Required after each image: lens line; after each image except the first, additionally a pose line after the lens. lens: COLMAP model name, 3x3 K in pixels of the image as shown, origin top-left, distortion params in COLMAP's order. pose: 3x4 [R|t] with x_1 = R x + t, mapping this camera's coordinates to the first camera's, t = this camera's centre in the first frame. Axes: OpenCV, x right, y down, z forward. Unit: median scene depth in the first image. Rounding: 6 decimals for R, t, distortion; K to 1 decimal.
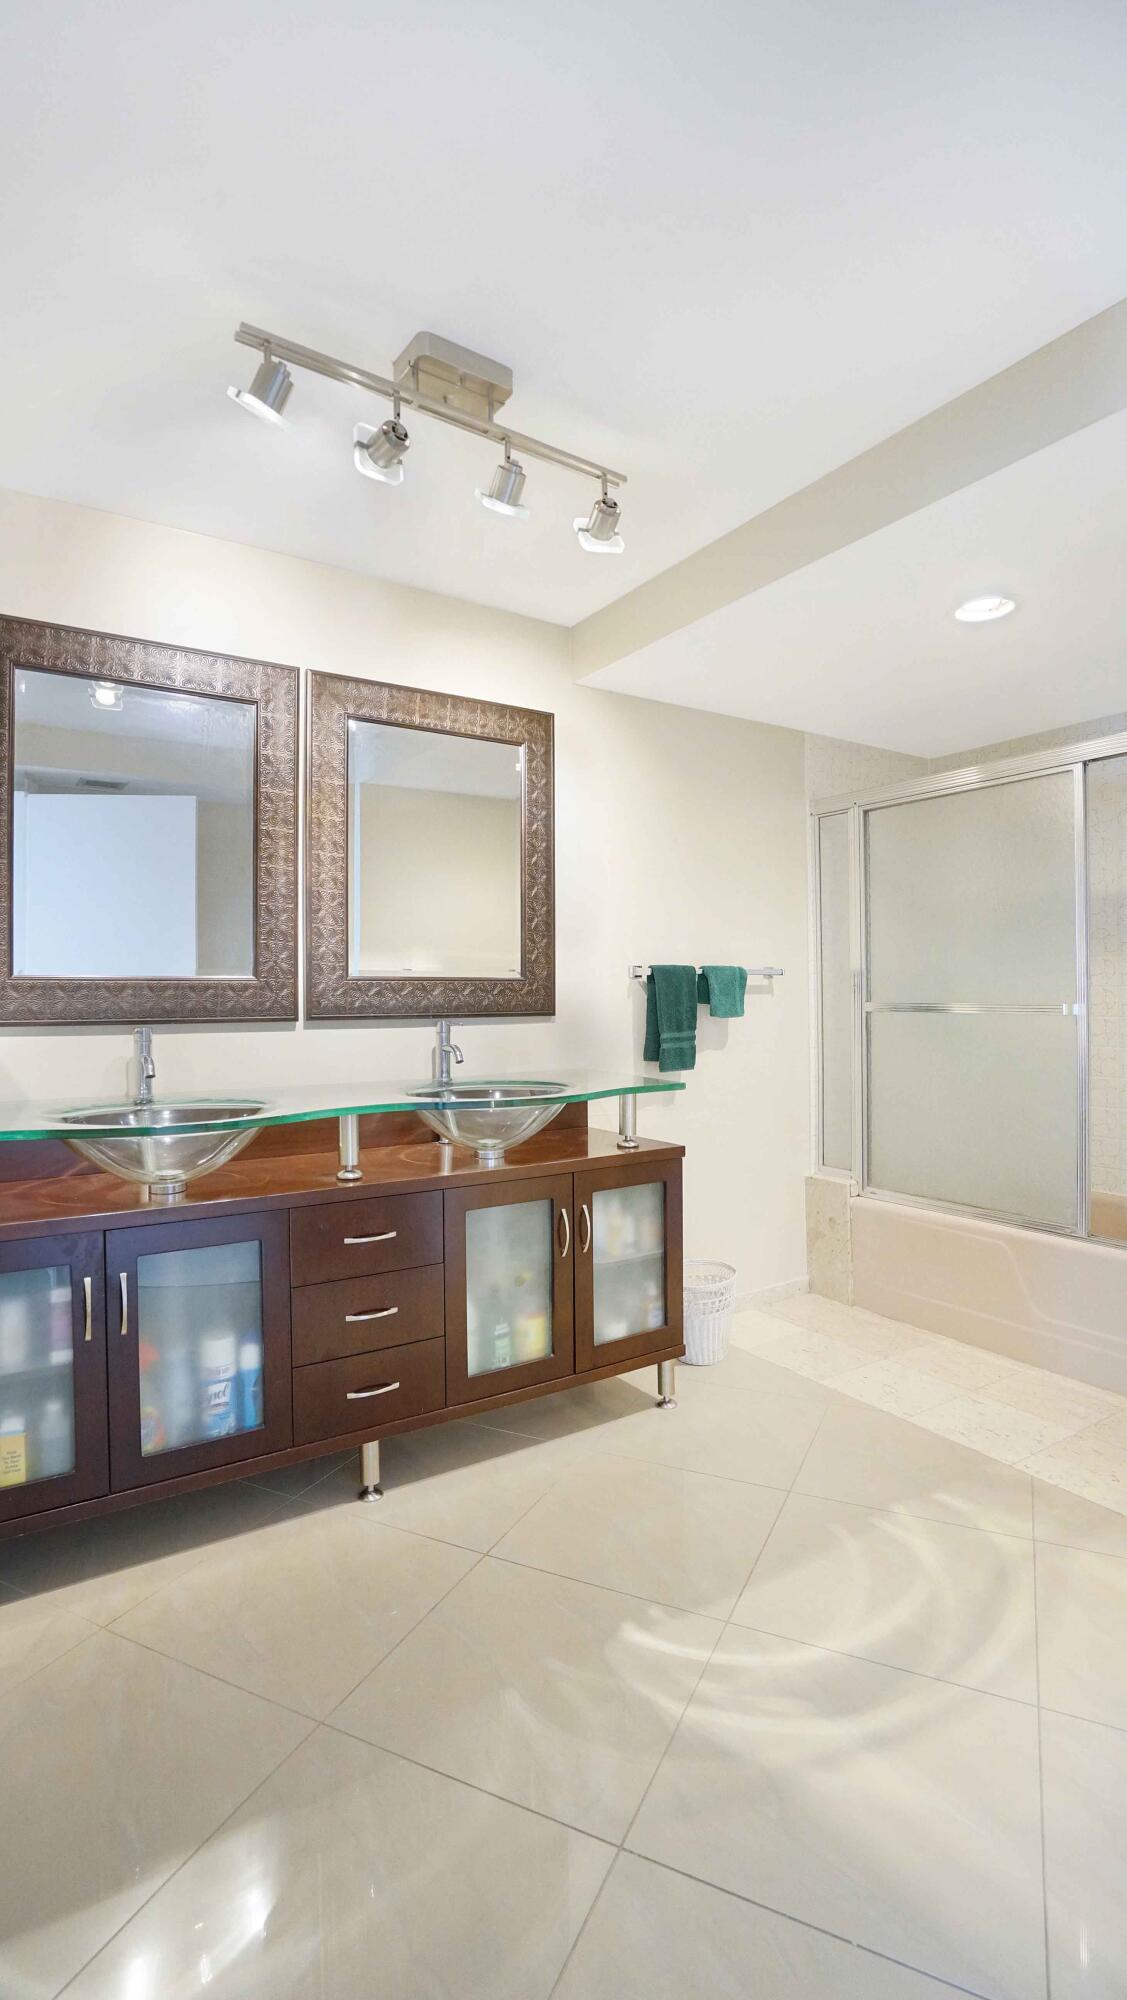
lens RADIAL K [[942.9, 0, 560.1], [0, 942.9, 1006.5], [0, 0, 1]] dist [-0.072936, 0.034806]
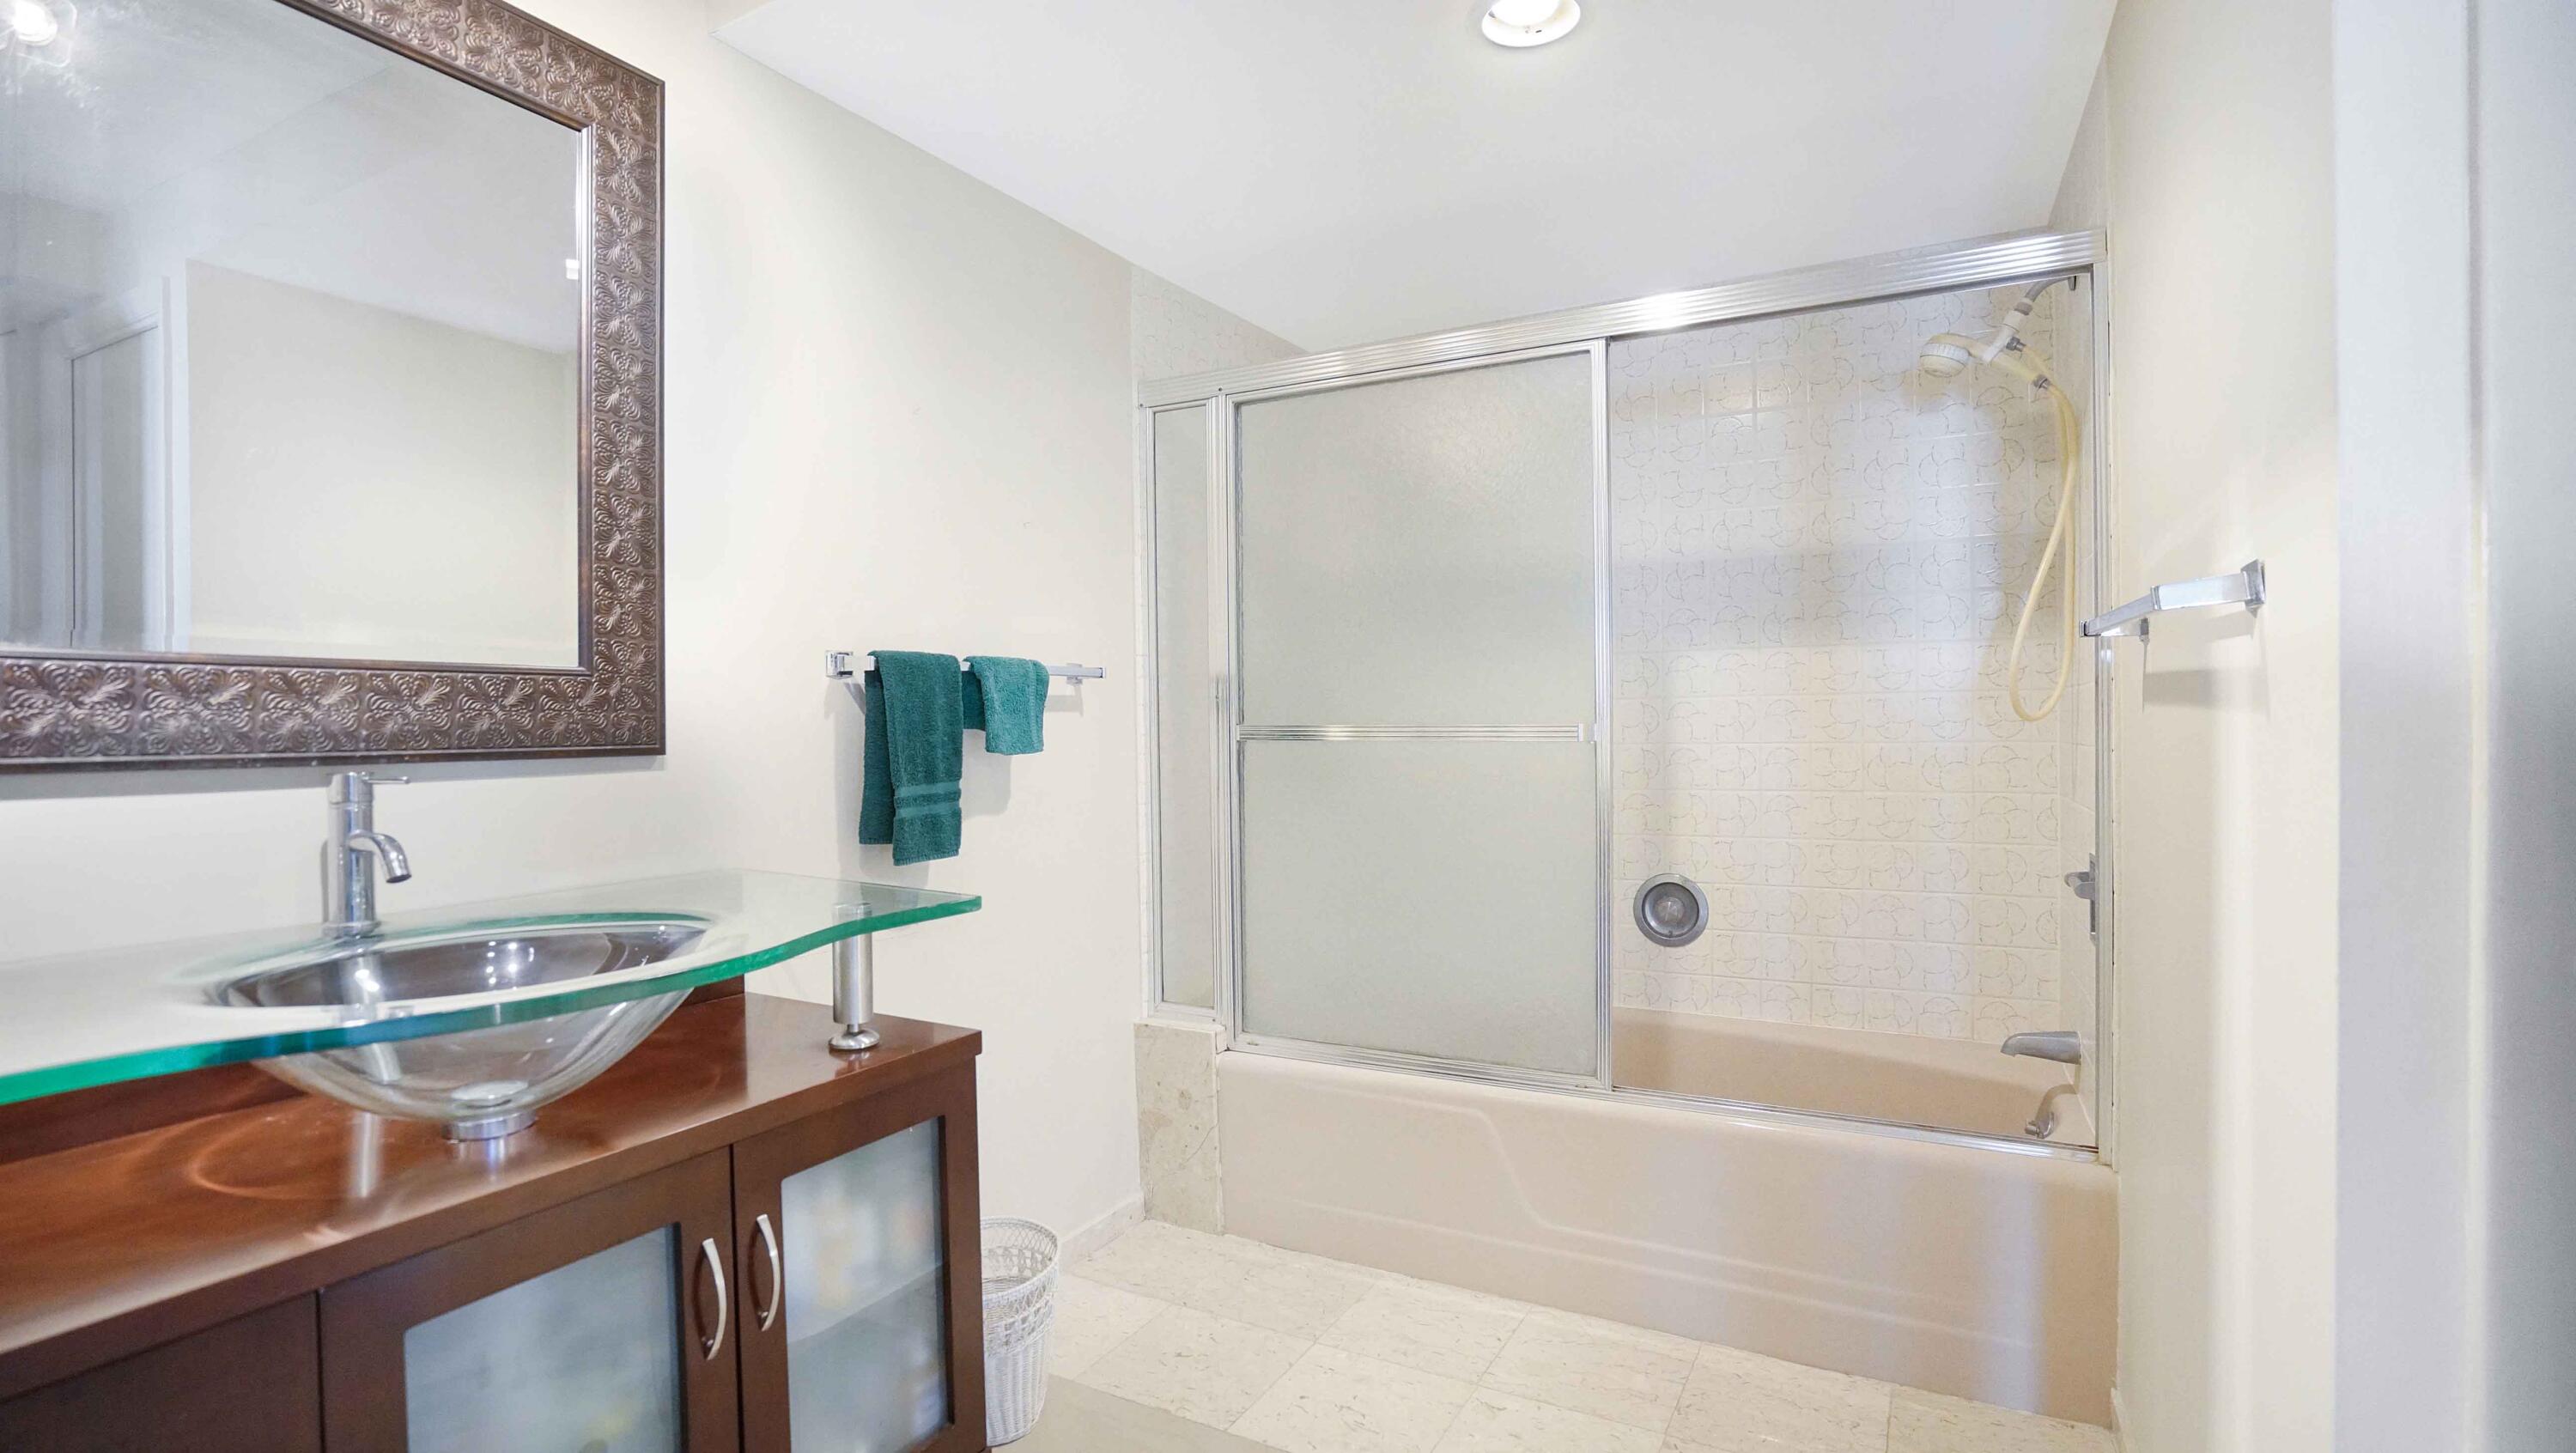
lens RADIAL K [[1214.5, 0, 1280.4], [0, 1214.5, 739.9], [0, 0, 1]] dist [-0.072936, 0.034806]
pose [[0.883936, -0.009131, 0.467518, -0.012245], [0.009822, 0.999951, 0.000959, 0.004993], [-0.467504, 0.003744, 0.883983, 0.365309]]
